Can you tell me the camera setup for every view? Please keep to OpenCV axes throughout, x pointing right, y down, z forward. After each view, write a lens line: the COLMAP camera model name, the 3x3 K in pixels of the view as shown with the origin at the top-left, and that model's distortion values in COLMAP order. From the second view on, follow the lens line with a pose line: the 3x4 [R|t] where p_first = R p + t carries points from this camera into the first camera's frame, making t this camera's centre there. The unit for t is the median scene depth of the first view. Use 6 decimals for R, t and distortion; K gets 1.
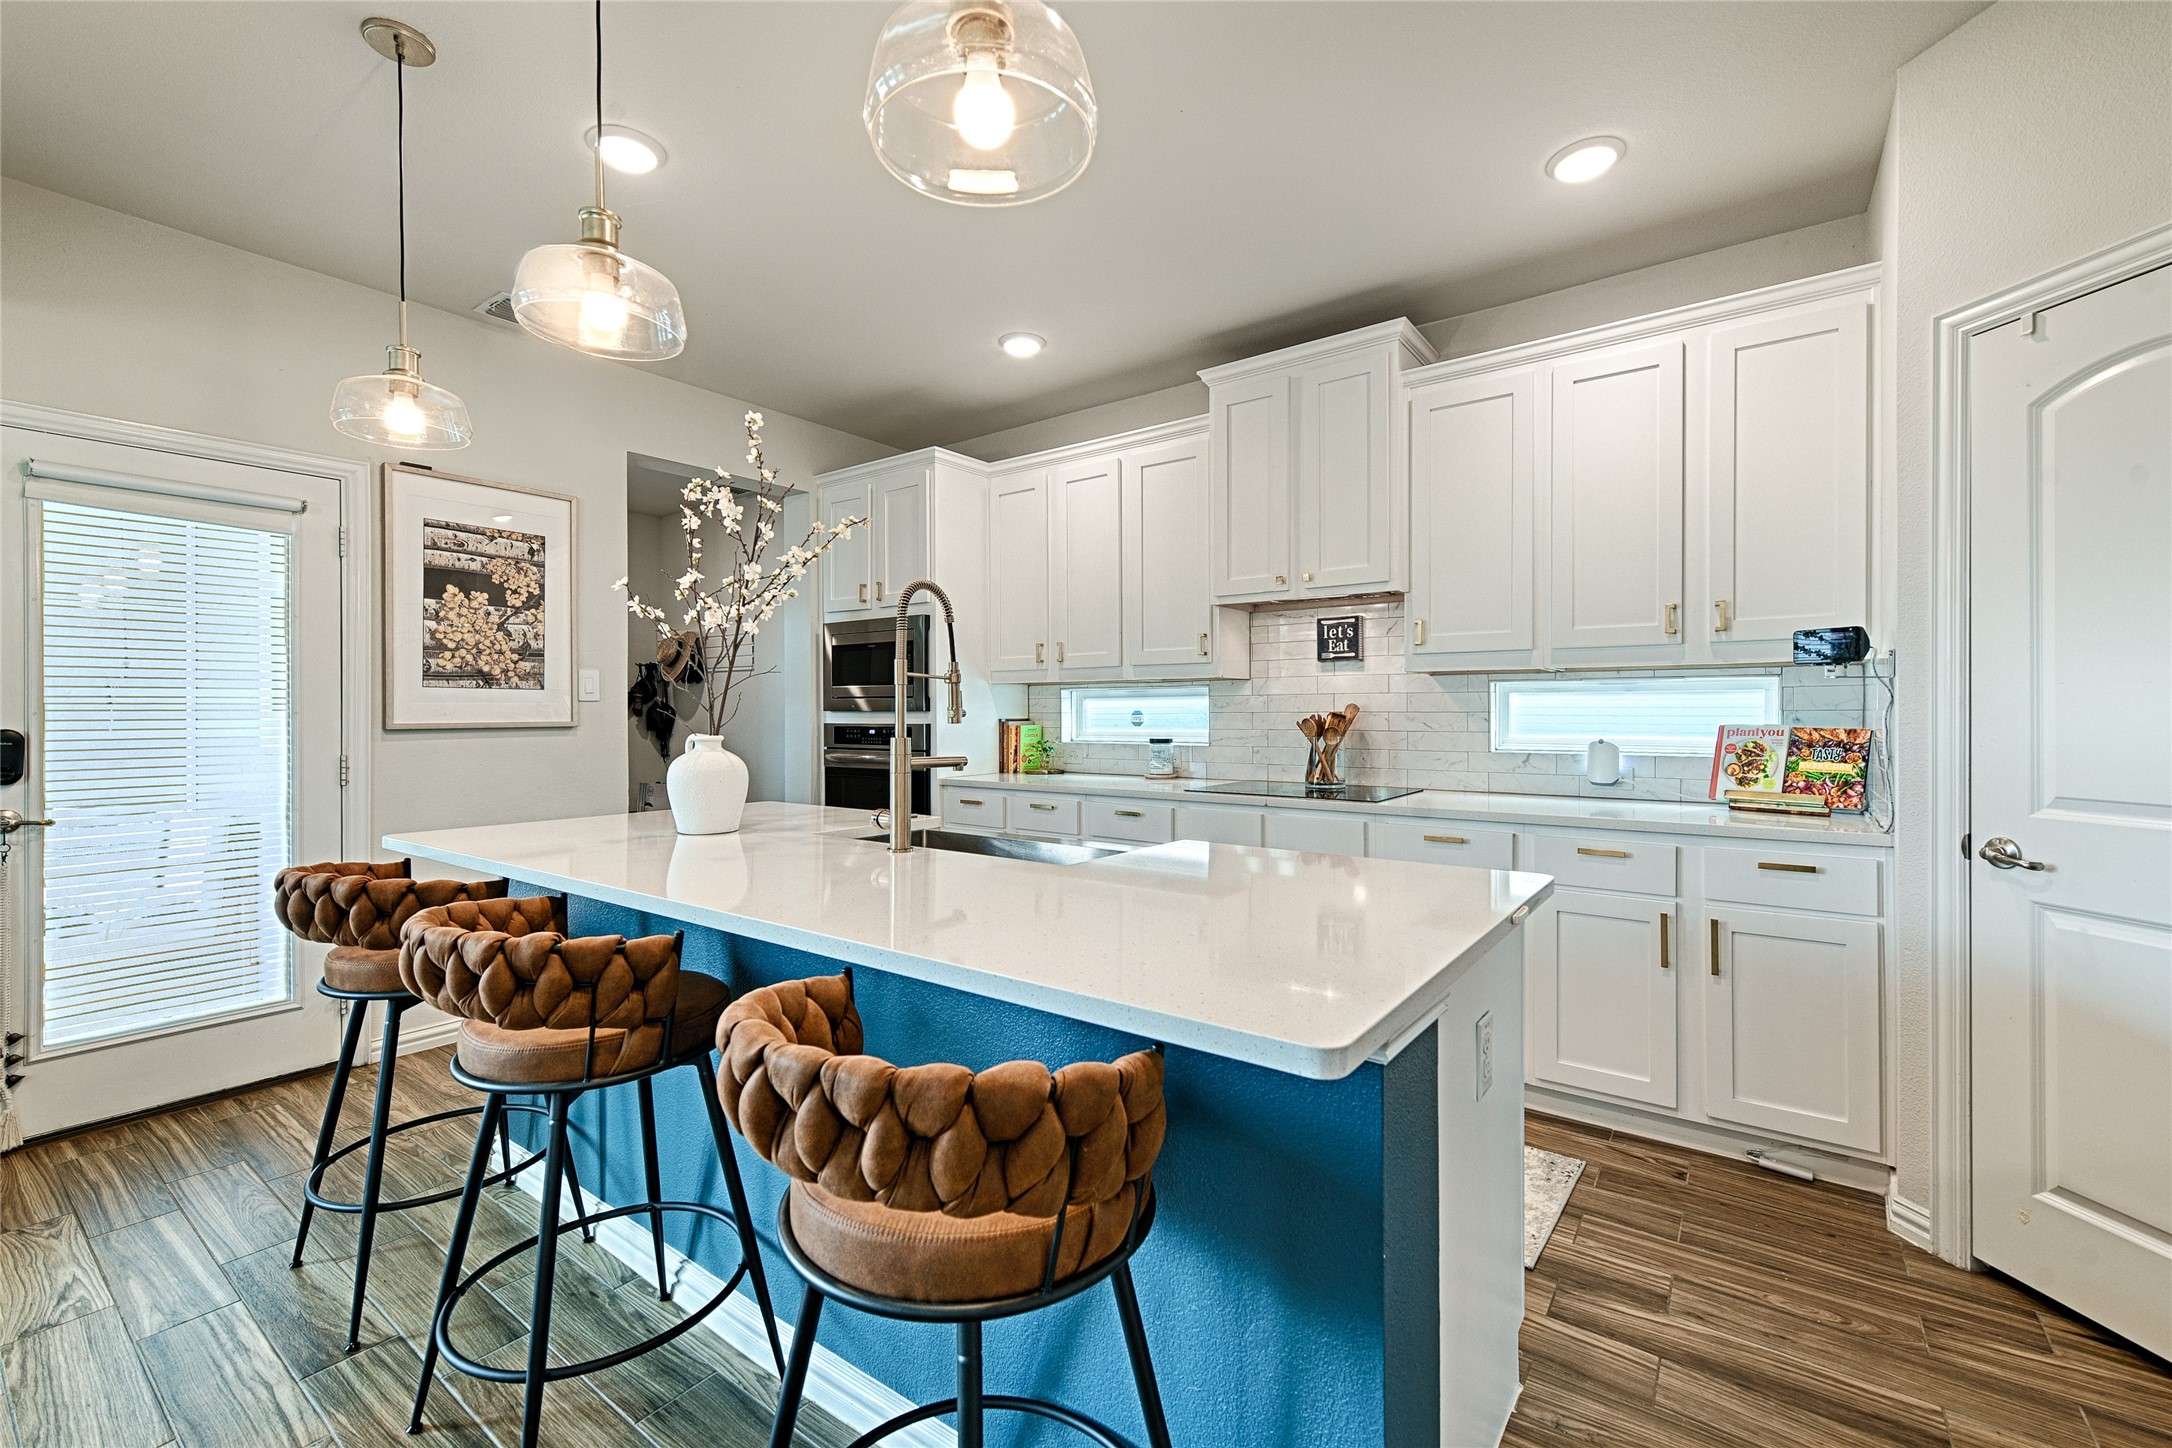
lens RADIAL K [[934.5, 0, 1082.0], [0, 934.5, 717.1], [0, 0, 1]] dist [0.010138, -0.000674]
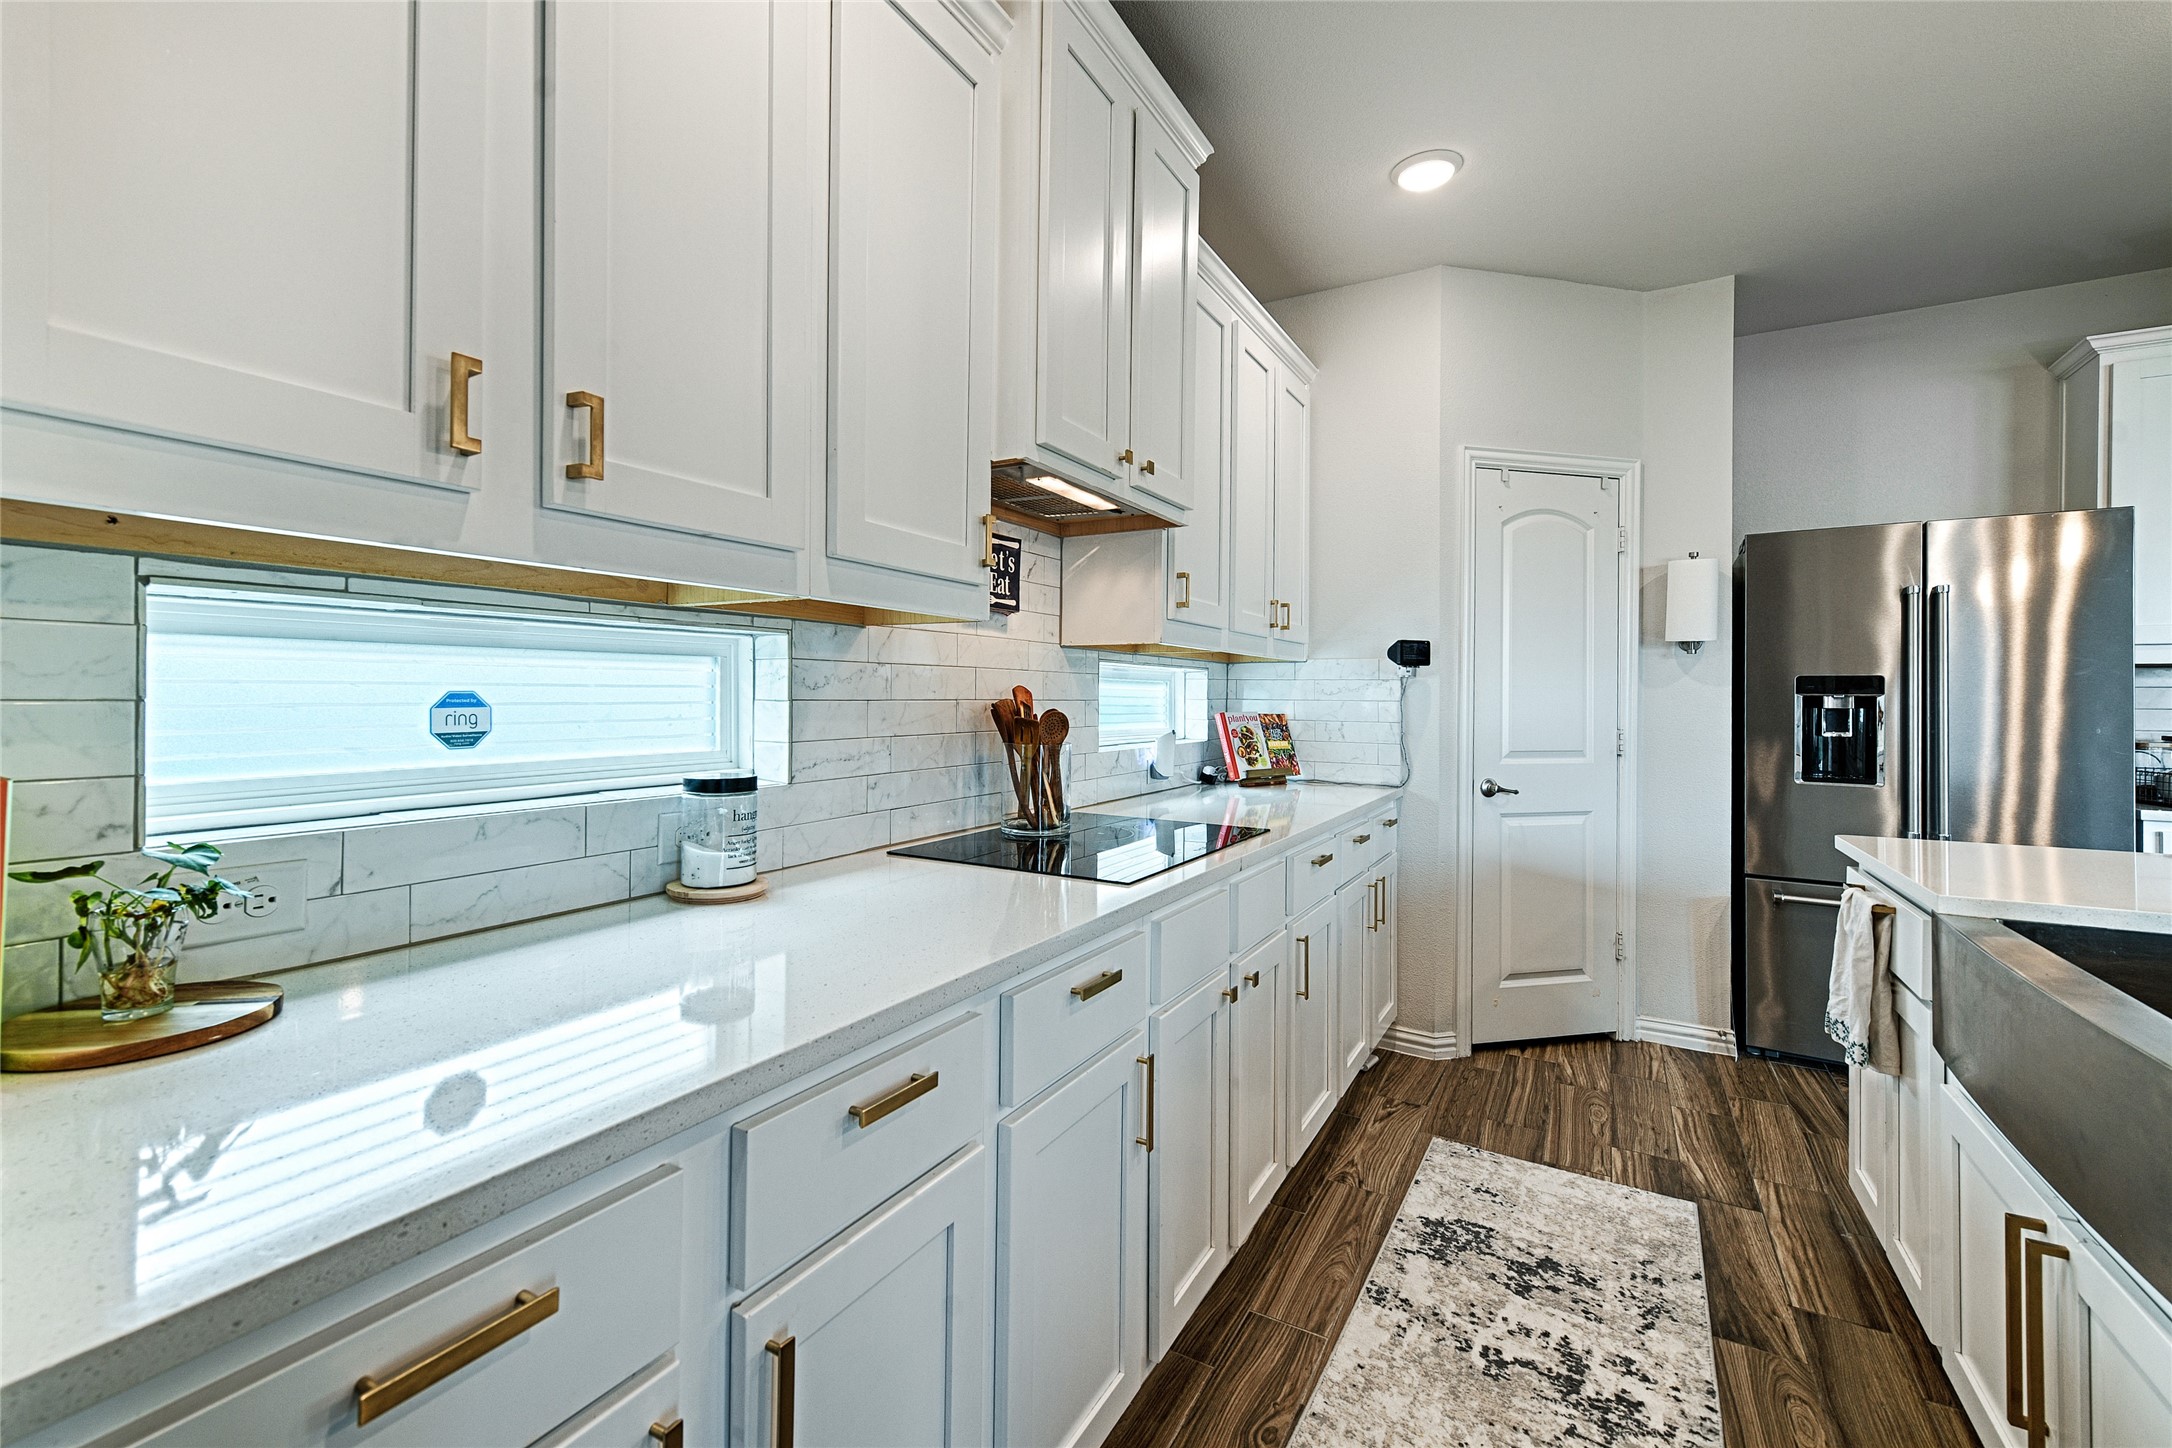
lens RADIAL K [[898.0, 0, 1082.0], [0, 898.0, 696.5], [0, 0, 1]] dist [-0.002419, -0.000812]
pose [[-0.099863, 0.004116, 0.994993, -0.327933], [0.000341, 0.999992, -0.004102, -0.006122], [-0.995001, -0.000070, -0.099864, 1.187170]]
